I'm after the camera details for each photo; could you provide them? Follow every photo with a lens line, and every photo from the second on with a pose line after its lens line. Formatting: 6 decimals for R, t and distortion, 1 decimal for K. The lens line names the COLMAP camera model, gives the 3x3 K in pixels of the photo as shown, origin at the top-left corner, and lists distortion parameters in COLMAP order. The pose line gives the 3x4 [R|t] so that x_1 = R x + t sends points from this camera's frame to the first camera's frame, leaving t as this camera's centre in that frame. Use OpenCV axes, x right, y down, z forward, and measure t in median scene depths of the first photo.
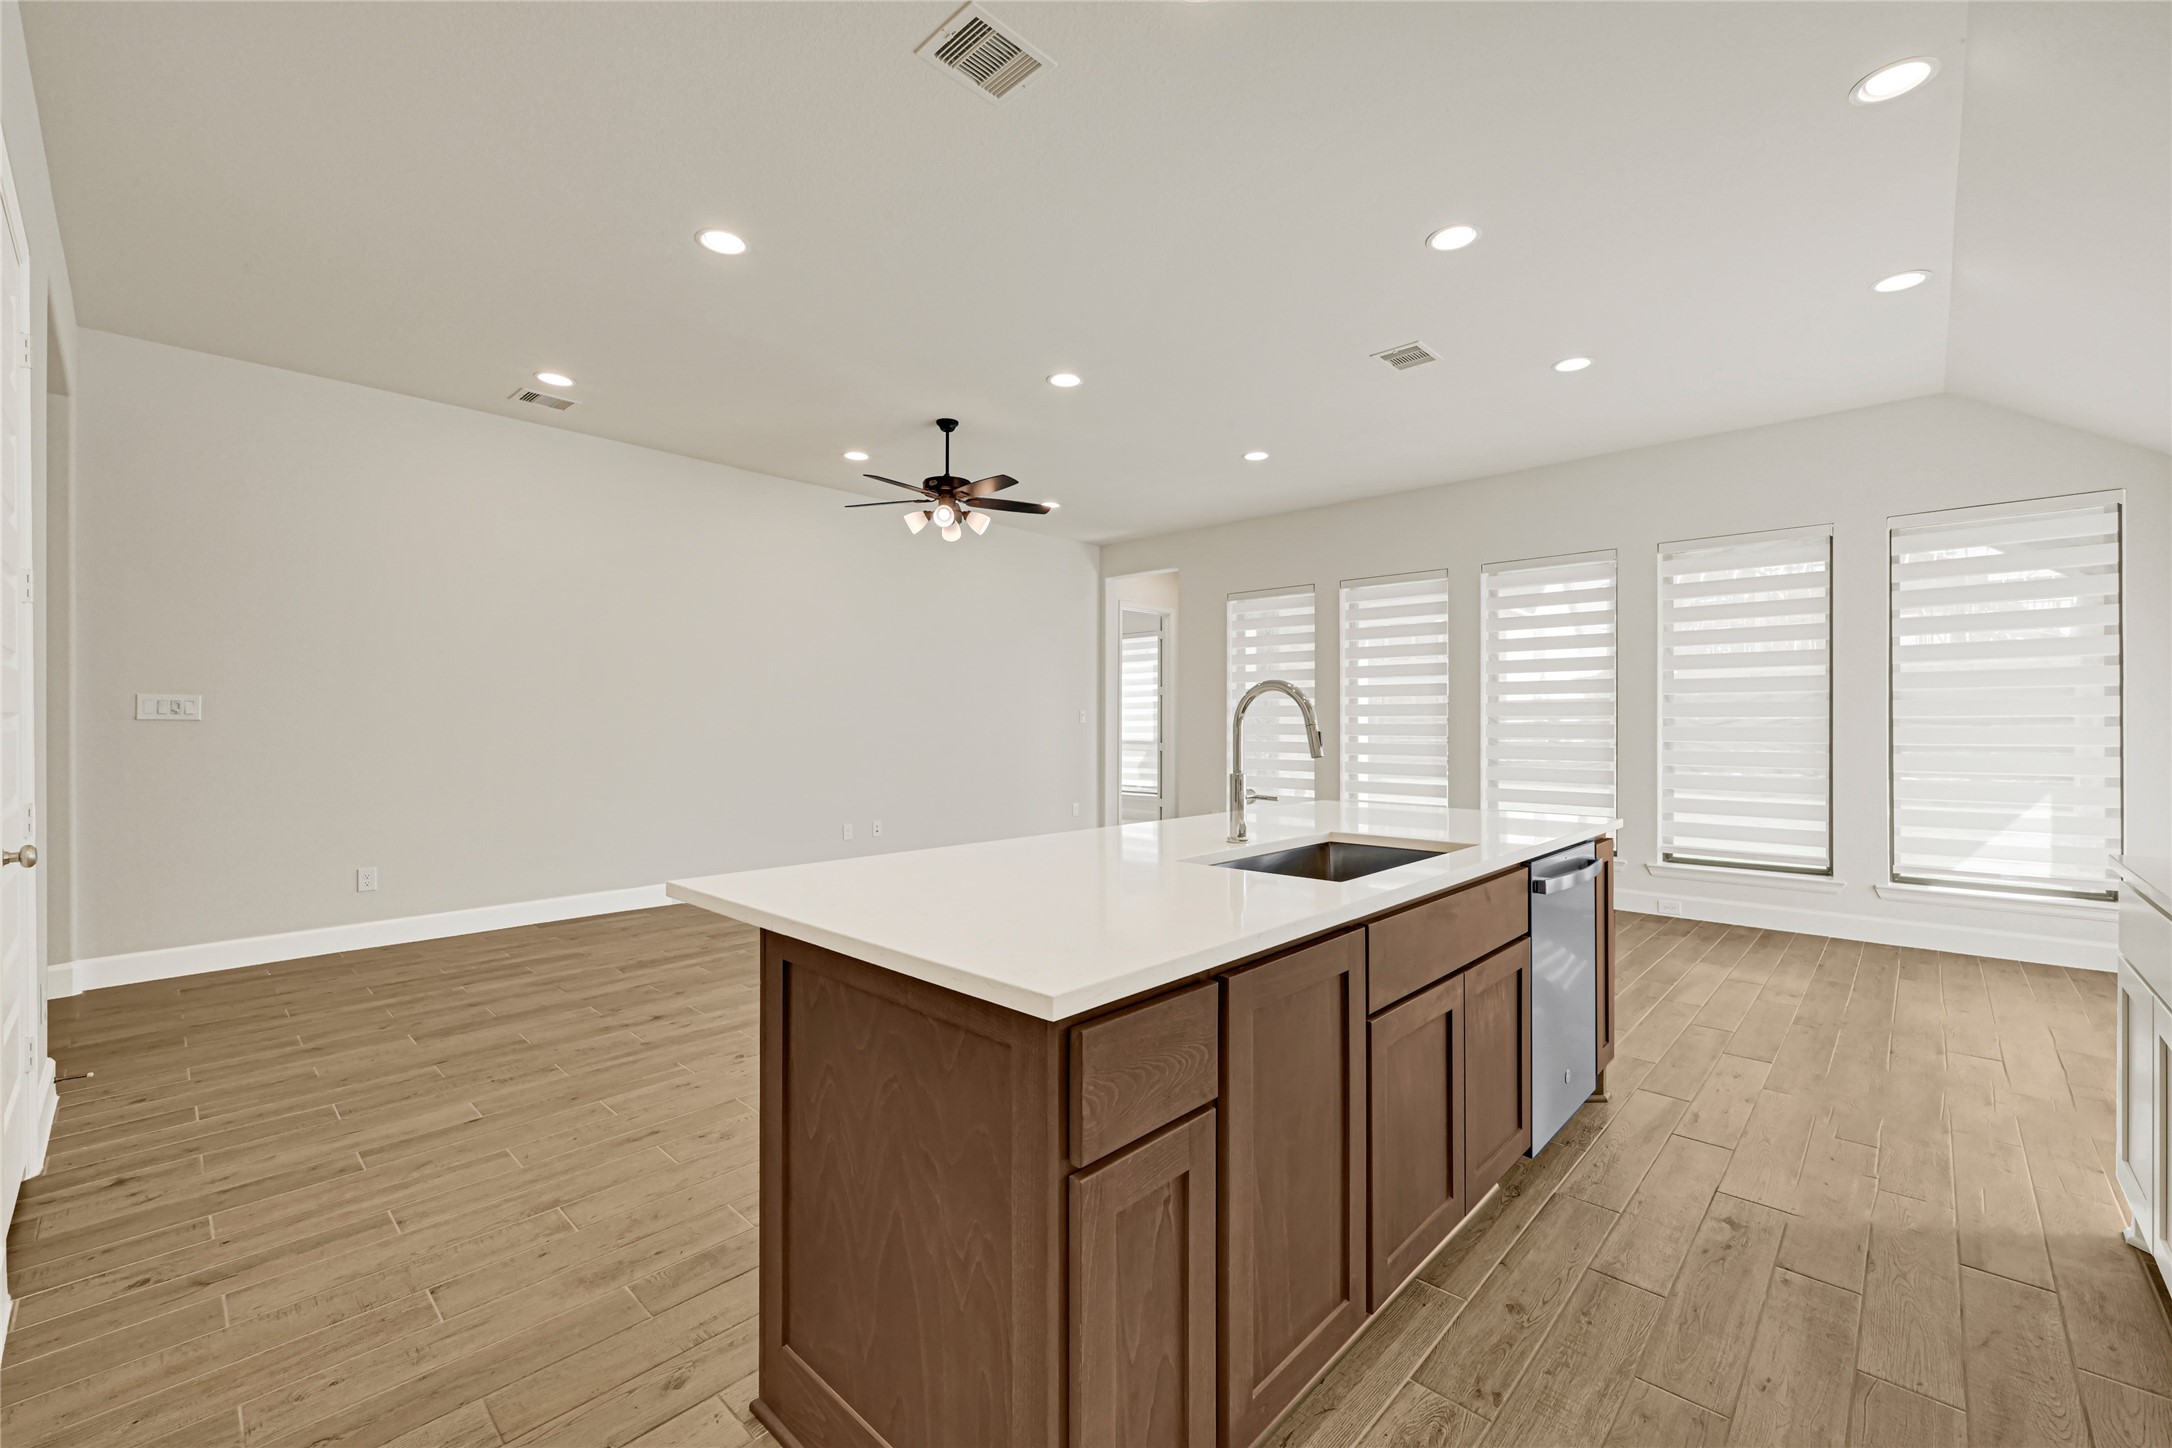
lens RADIAL K [[885.2, 0, 1088.4], [0, 885.2, 727.5], [0, 0, 1]] dist [0.000559, 0.000042]
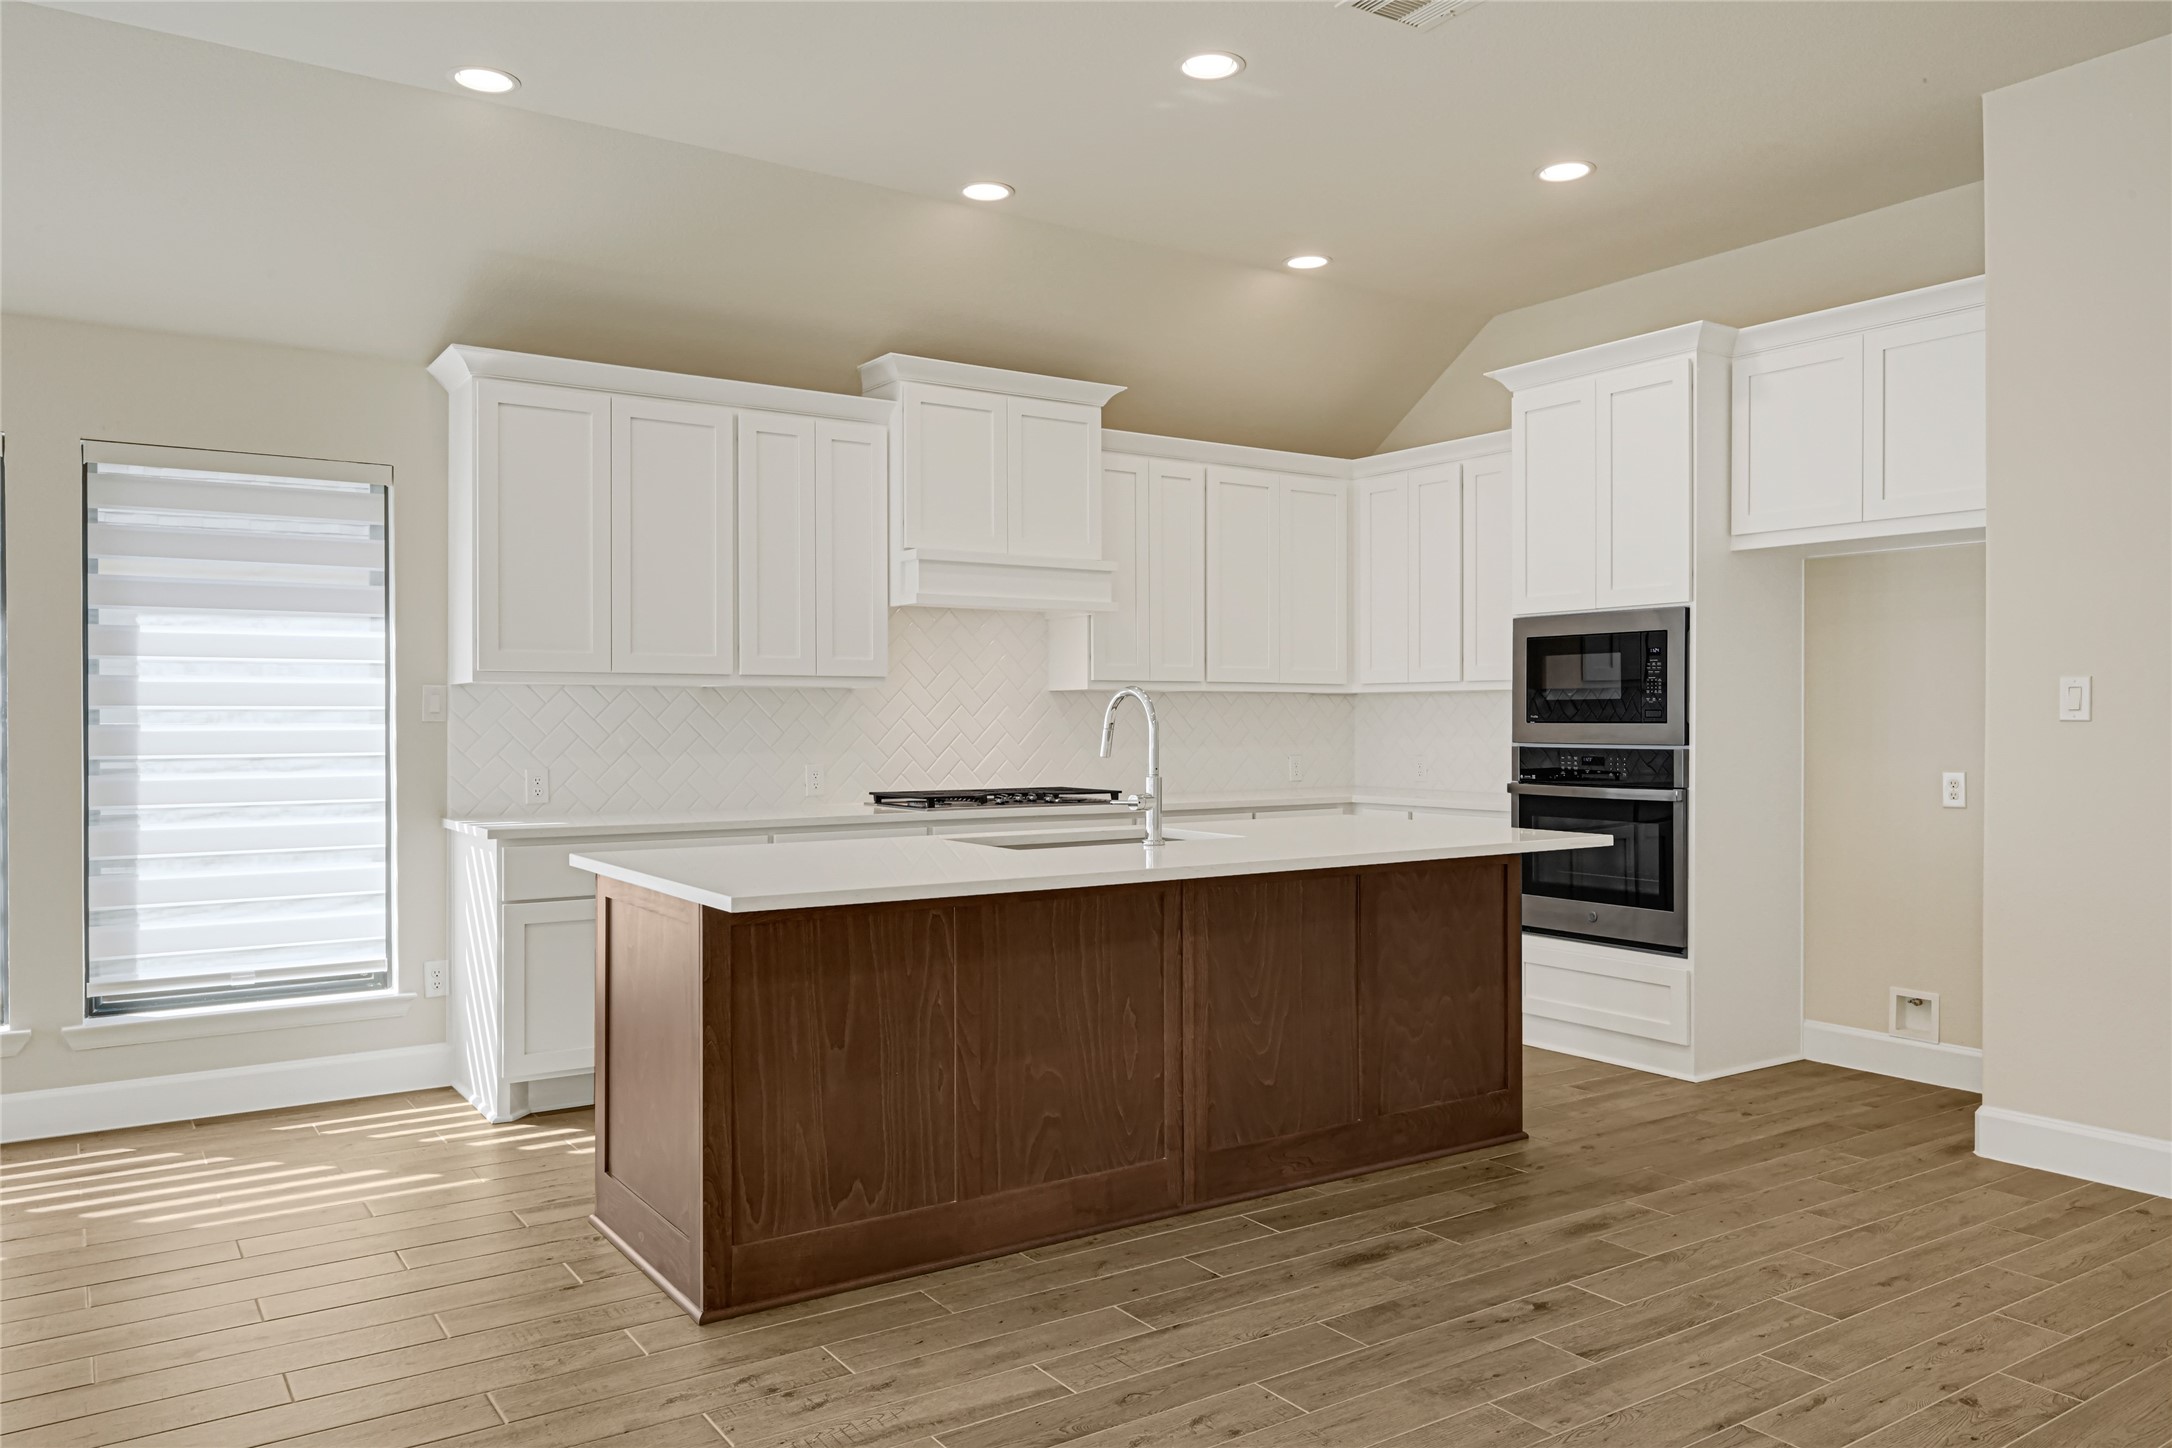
lens RADIAL K [[1529.8, 0, 1086.0], [0, 1529.8, 724.0], [0, 0, 1]] dist [-0.002206, -0.000155]
pose [[-0.975923, 0.000102, 0.218115, -0.132270], [0.002295, 0.999949, 0.009800, -0.023624], [-0.218103, 0.010064, -0.975874, 2.627039]]
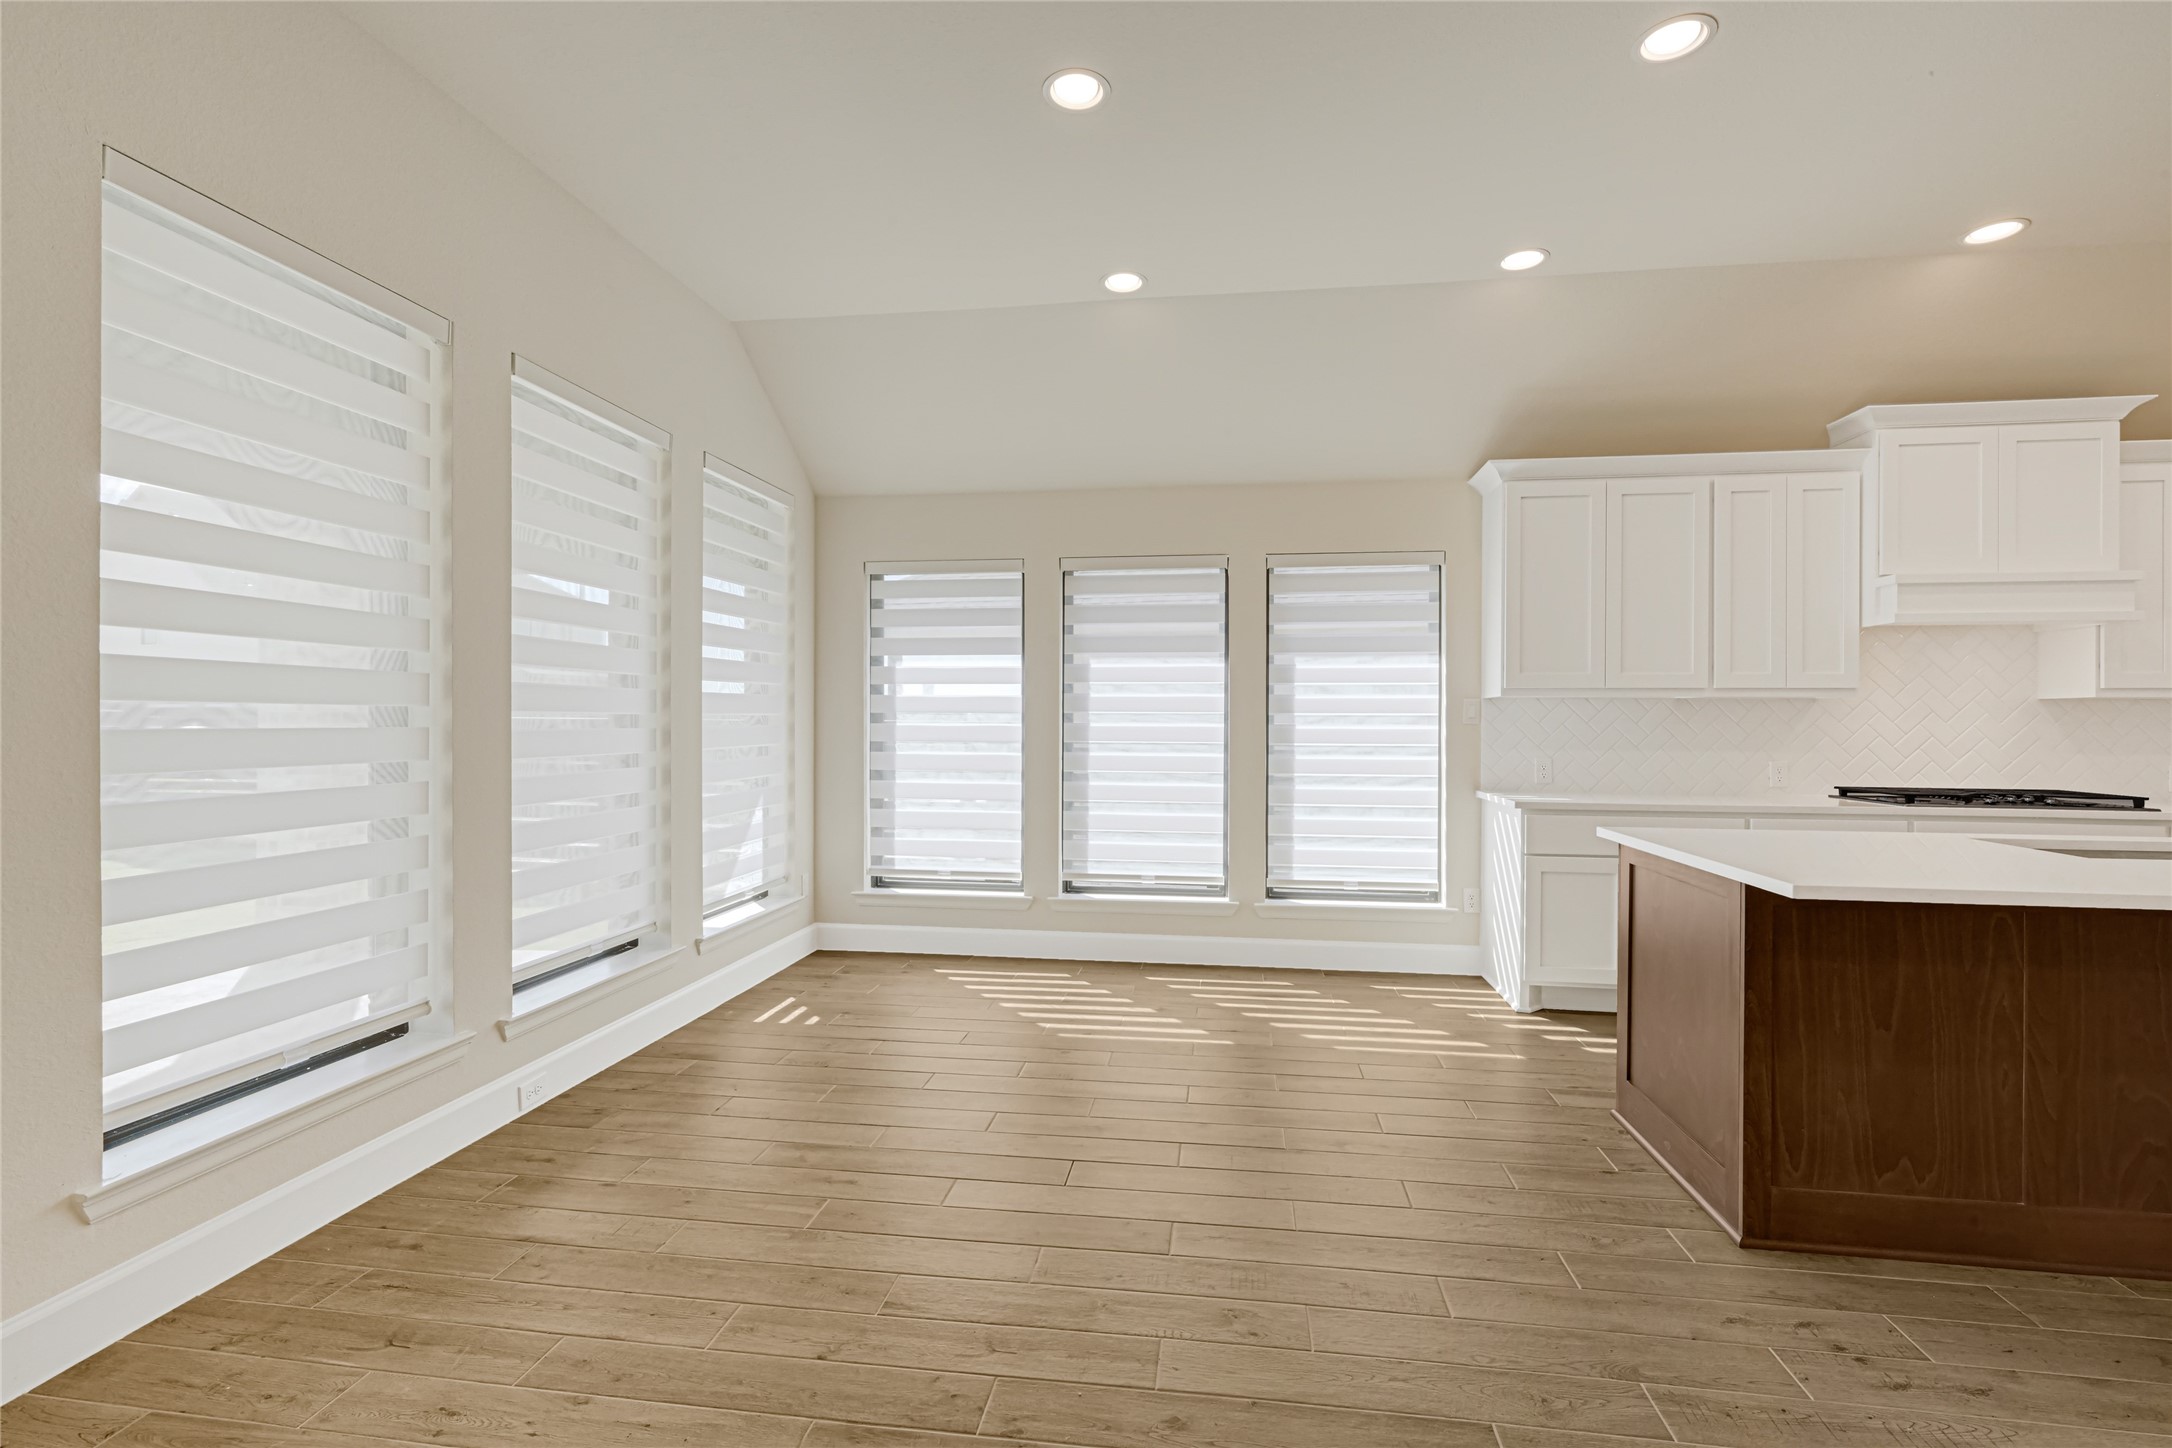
lens RADIAL K [[965.4, 0, 1095.3], [0, 965.4, 723.2], [0, 0, 1]] dist [0.001939, 0.000429]
pose [[-0.579494, -0.005685, 0.814957, 0.068266], [0.000089, 0.999975, 0.007039, -0.023241], [-0.814977, 0.004152, -0.579479, 2.500462]]
